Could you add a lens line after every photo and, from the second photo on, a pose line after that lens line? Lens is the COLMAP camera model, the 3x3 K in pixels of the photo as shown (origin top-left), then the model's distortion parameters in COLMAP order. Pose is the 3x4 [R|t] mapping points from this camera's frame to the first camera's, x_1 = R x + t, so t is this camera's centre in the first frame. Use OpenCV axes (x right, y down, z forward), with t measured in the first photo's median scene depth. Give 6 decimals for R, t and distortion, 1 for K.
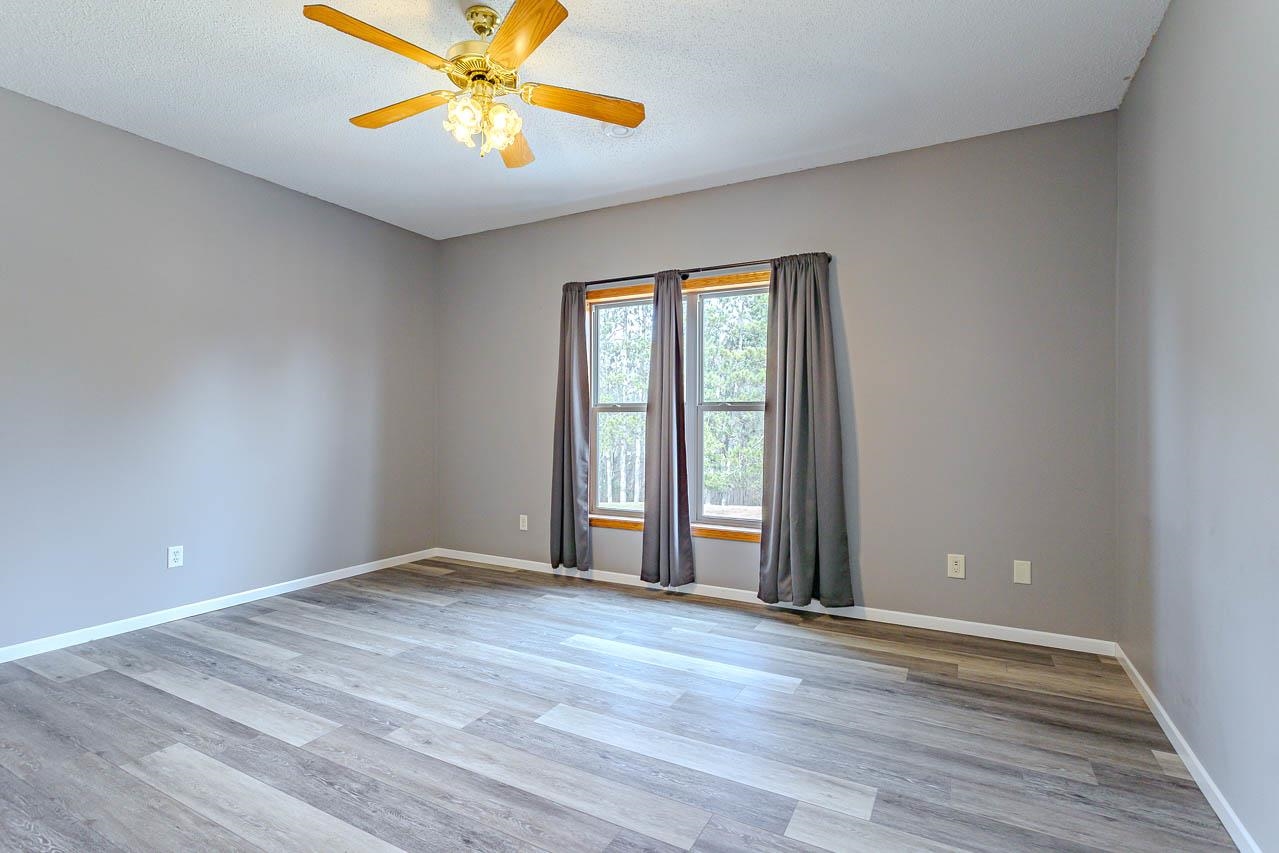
lens RADIAL K [[609.8, 0, 644.1], [0, 609.8, 426.8], [0, 0, 1]] dist [0.000159, -0.000417]
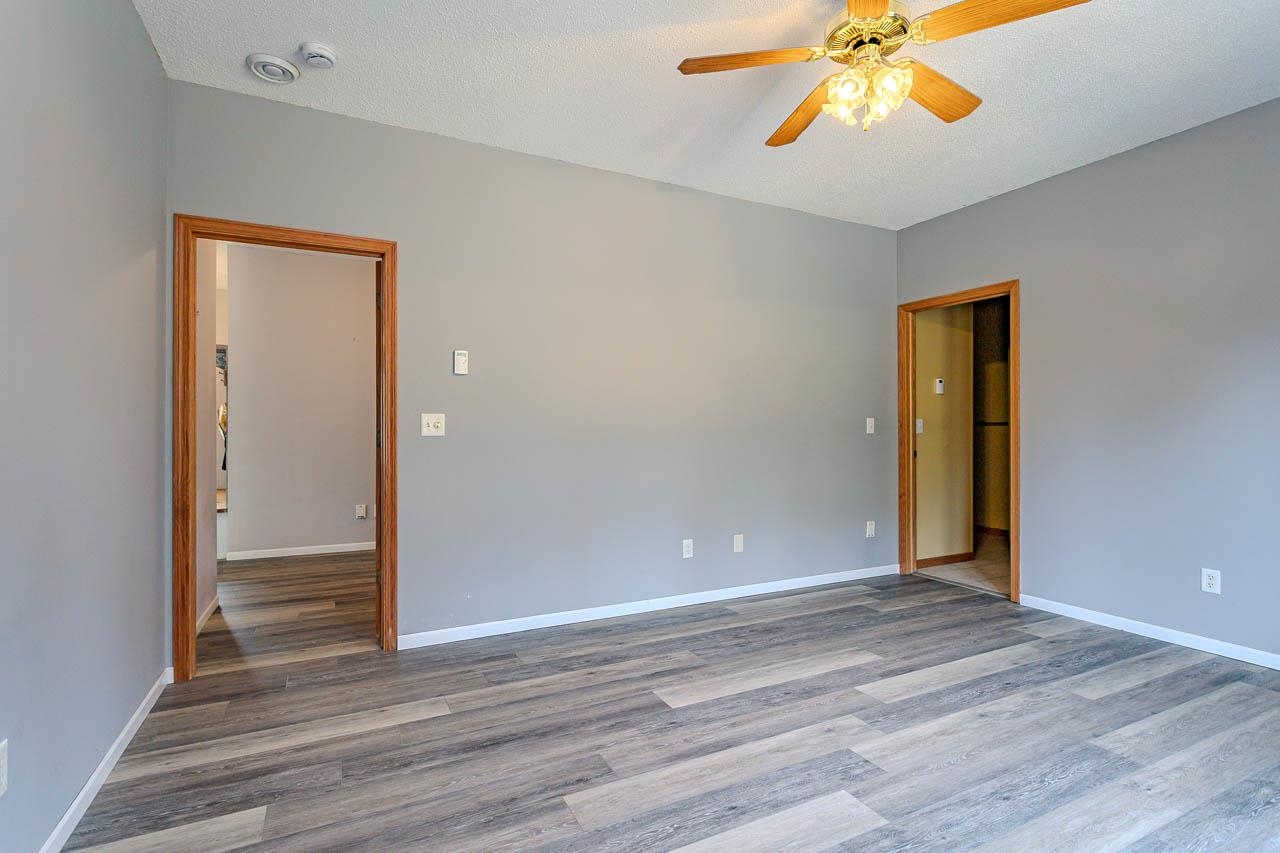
lens RADIAL K [[602.6, 0, 638.1], [0, 602.6, 425.3], [0, 0, 1]] dist [0.004075, 0.000689]
pose [[-0.579618, -0.010718, -0.814818, 0.513339], [-0.005400, 0.999942, -0.009312, -0.001552], [0.814870, -0.000997, -0.579642, 0.981634]]
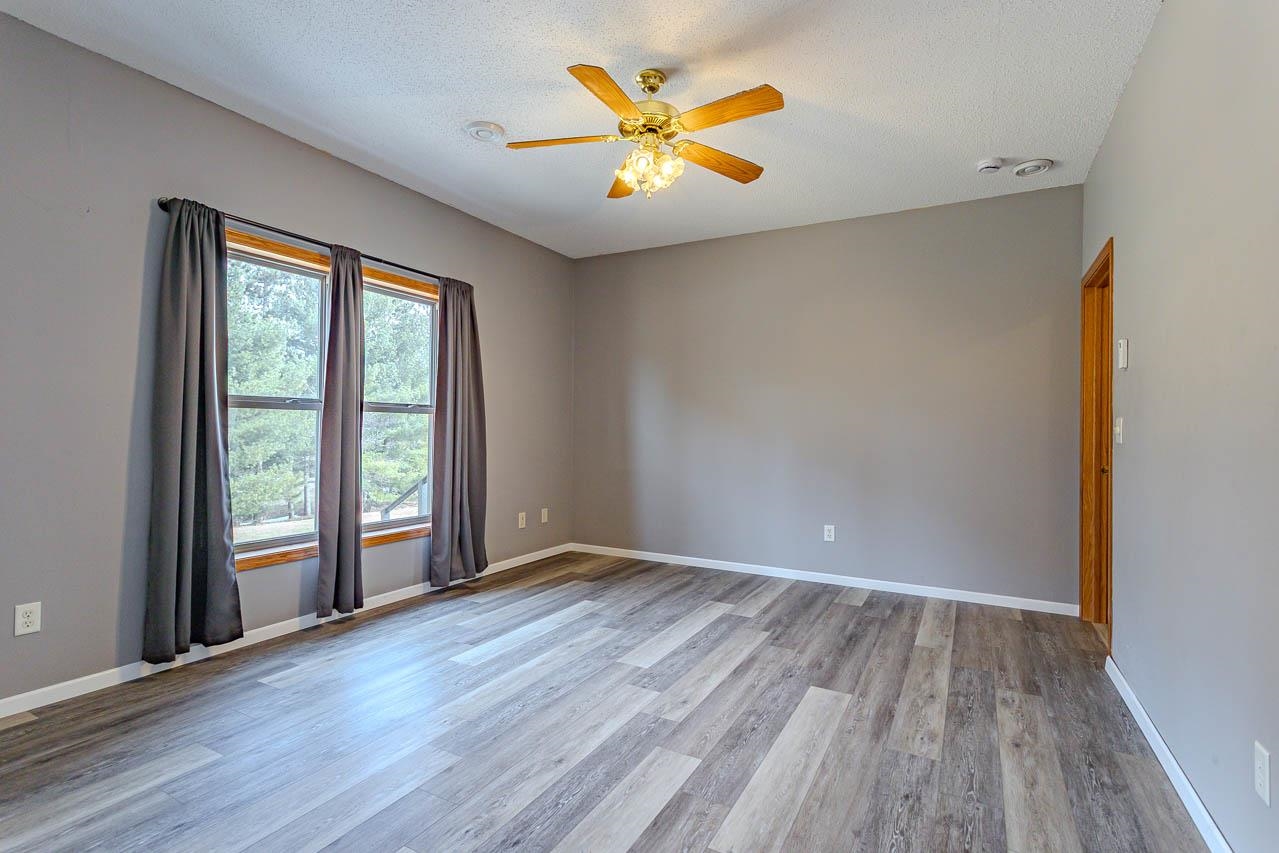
lens RADIAL K [[602.1, 0, 637.6], [0, 602.1, 425.3], [0, 0, 1]] dist [0.004075, 0.000689]
pose [[0.016822, -0.000240, 0.999858, -1.115850], [-0.009714, 0.999953, 0.000403, -0.012449], [-0.999811, -0.009719, 0.016819, 0.789538]]
